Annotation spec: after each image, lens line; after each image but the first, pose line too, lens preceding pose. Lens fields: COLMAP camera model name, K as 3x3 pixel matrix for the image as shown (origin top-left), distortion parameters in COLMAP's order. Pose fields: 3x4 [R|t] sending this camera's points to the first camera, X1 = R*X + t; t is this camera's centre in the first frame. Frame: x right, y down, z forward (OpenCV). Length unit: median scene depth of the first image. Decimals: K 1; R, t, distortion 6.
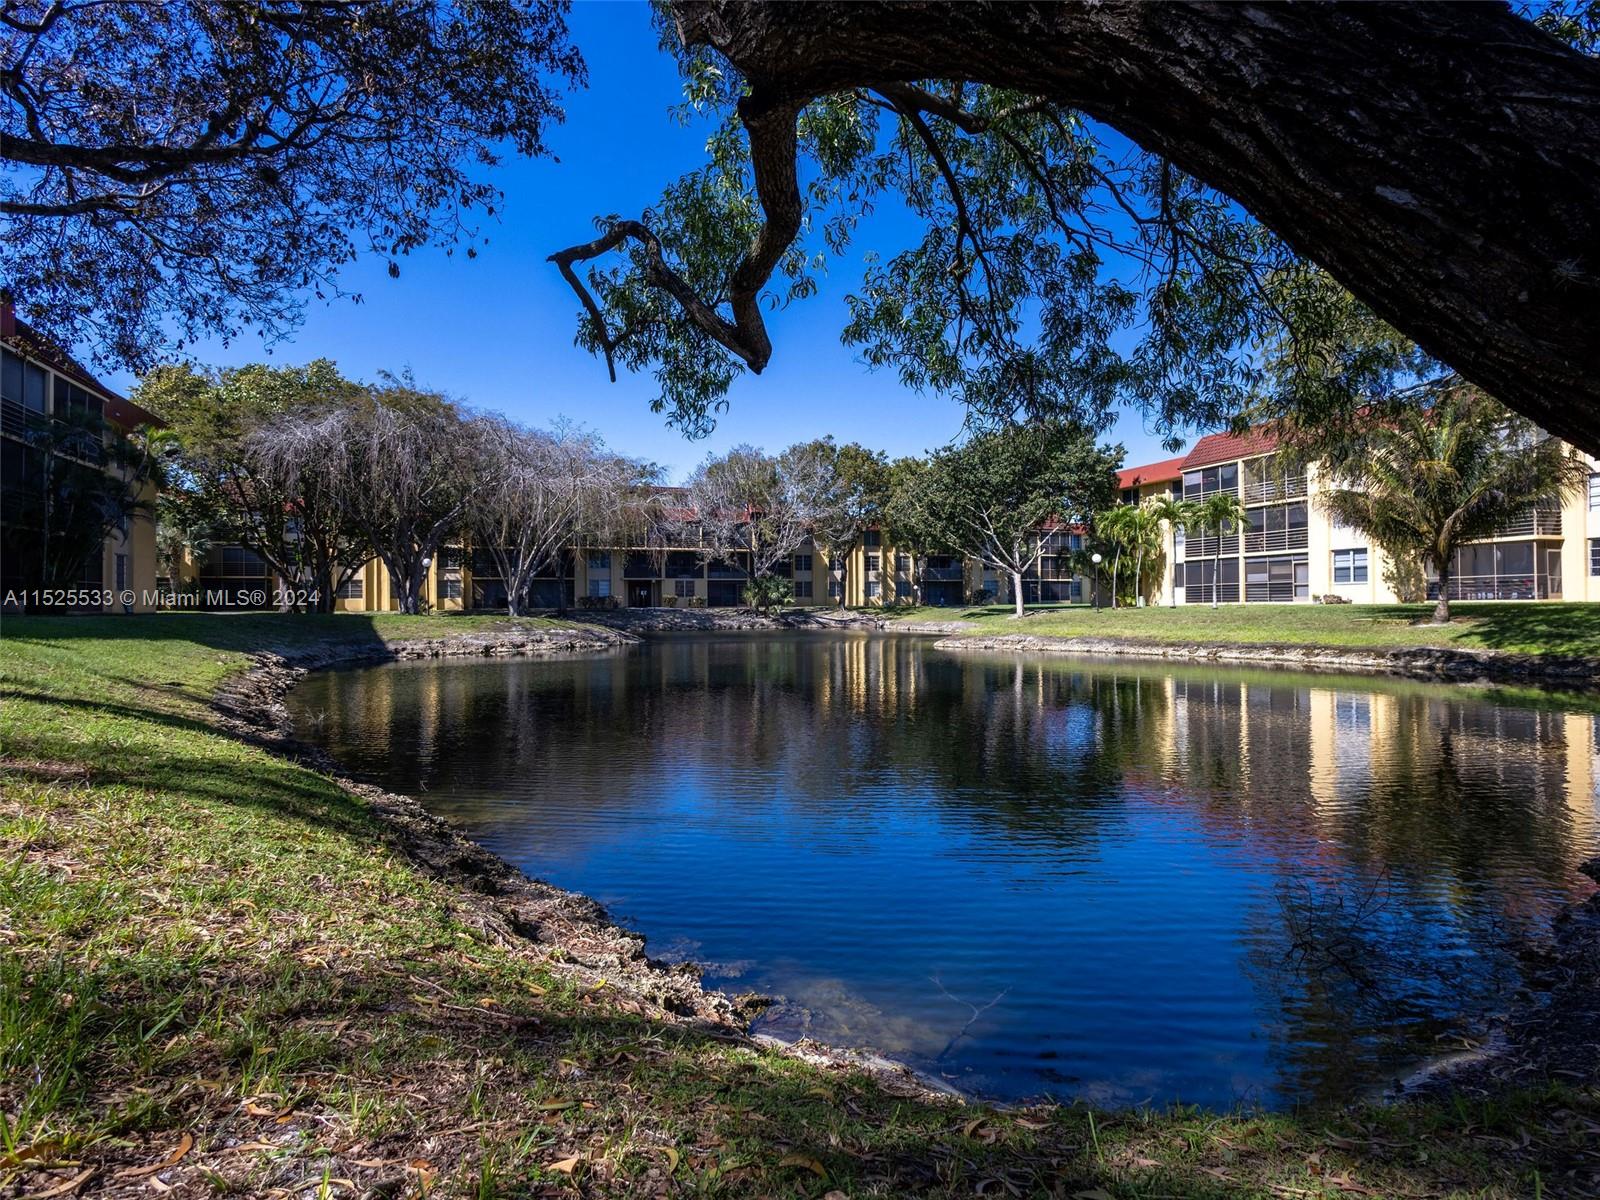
lens RADIAL K [[815.1, 0, 806.3], [0, 815.1, 599.2], [0, 0, 1]] dist [0.010702, 0.000405]
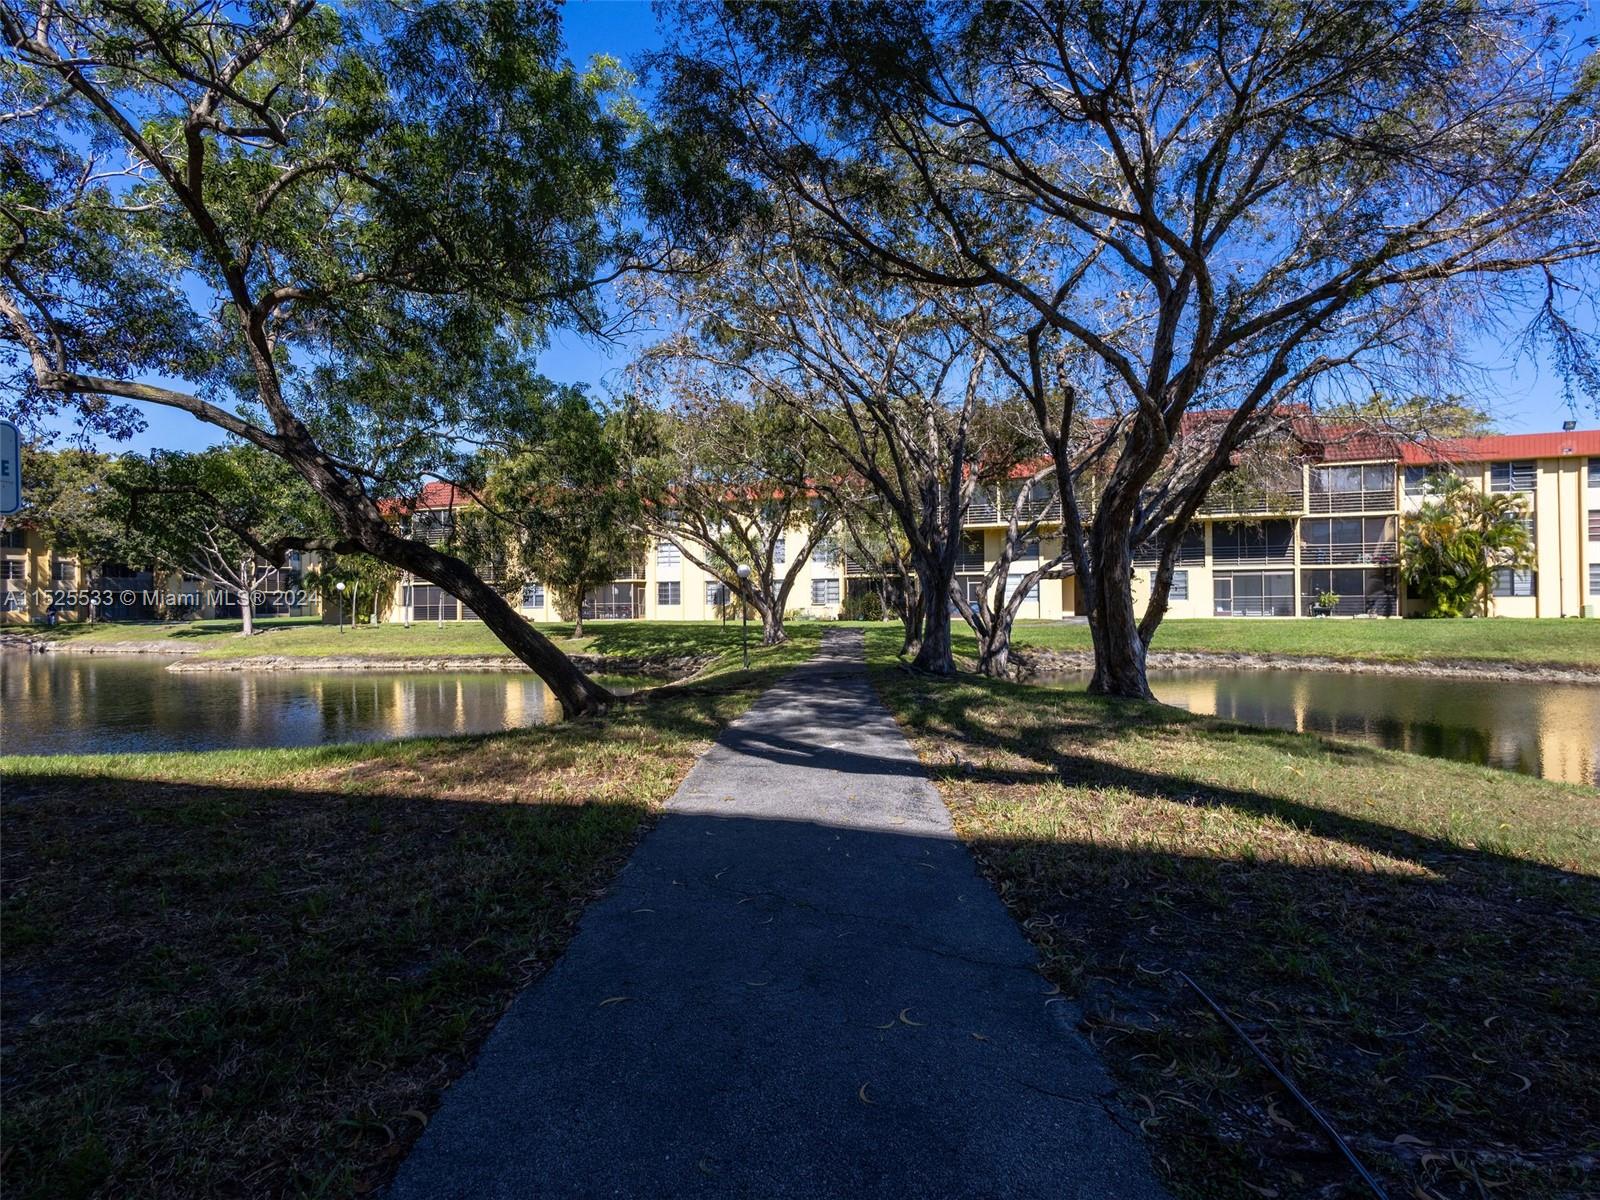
lens RADIAL K [[815.1, 0, 807.6], [0, 815.1, 597.8], [0, 0, 1]] dist [0.010702, 0.000405]
pose [[0.620223, 0.009437, 0.784369, -0.102604], [-0.004538, 0.999954, -0.008443, -0.018862], [-0.784412, 0.001677, 0.620237, -0.172125]]
